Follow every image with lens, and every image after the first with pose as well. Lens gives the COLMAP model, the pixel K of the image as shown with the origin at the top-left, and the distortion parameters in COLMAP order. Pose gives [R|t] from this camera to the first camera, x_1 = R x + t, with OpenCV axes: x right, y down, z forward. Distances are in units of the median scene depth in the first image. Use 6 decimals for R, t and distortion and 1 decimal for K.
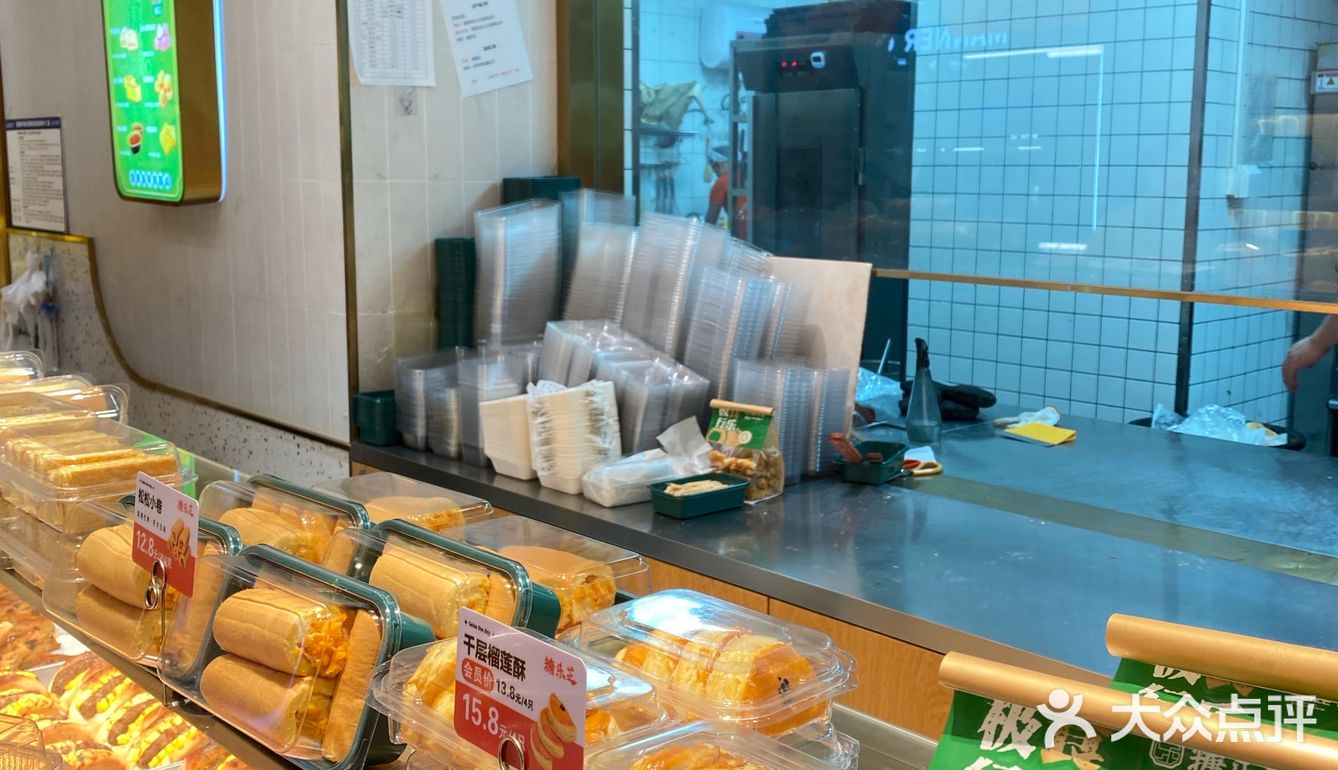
lens RADIAL K [[1394.6, 0, 671.3], [0, 1394.6, 362.6], [0, 0, 1]] dist [0.007507, -0.005947]
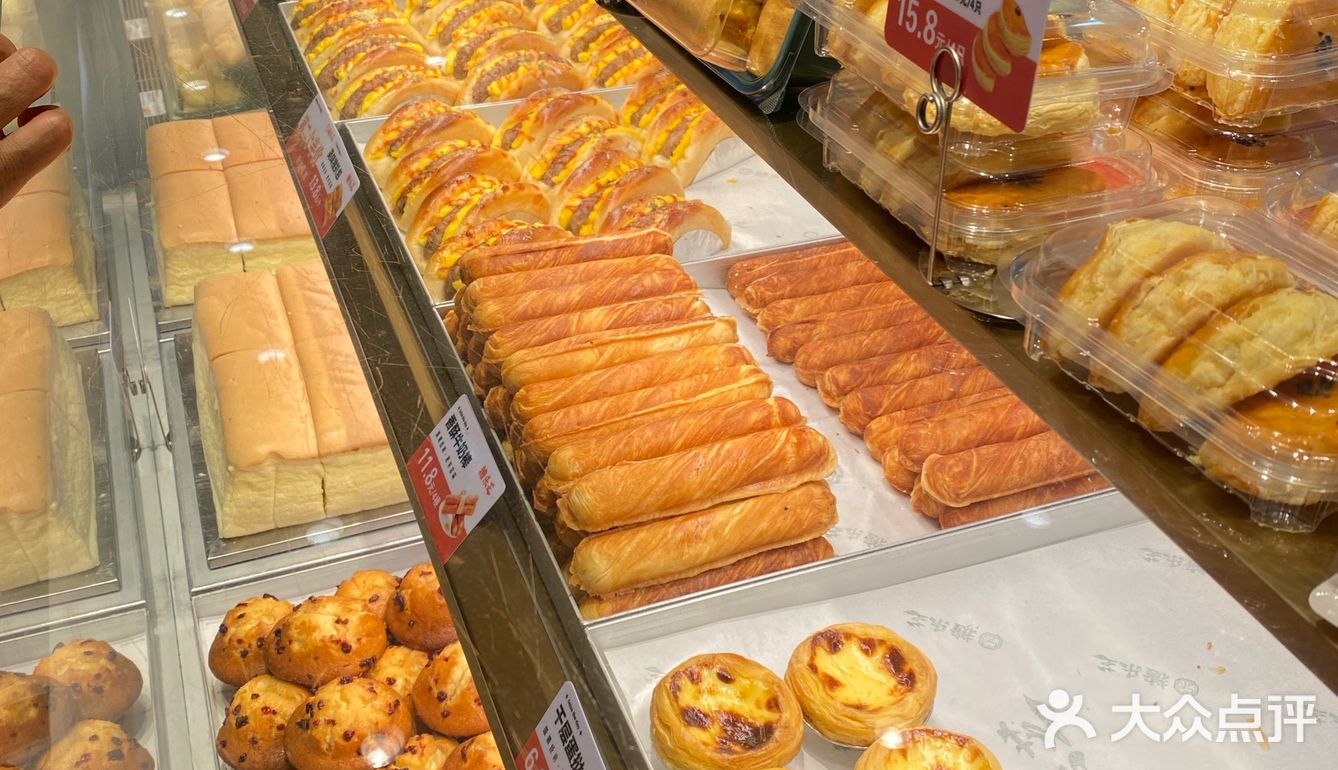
lens RADIAL K [[1394.6, 0, 671.3], [0, 1394.6, 362.6], [0, 0, 1]] dist [0.007507, -0.005947]
pose [[0.936433, 0.188544, -0.295878, 0.005234], [-0.049353, 0.905732, 0.420967, 0.078993], [0.347357, -0.379605, 0.857463, 0.146403]]
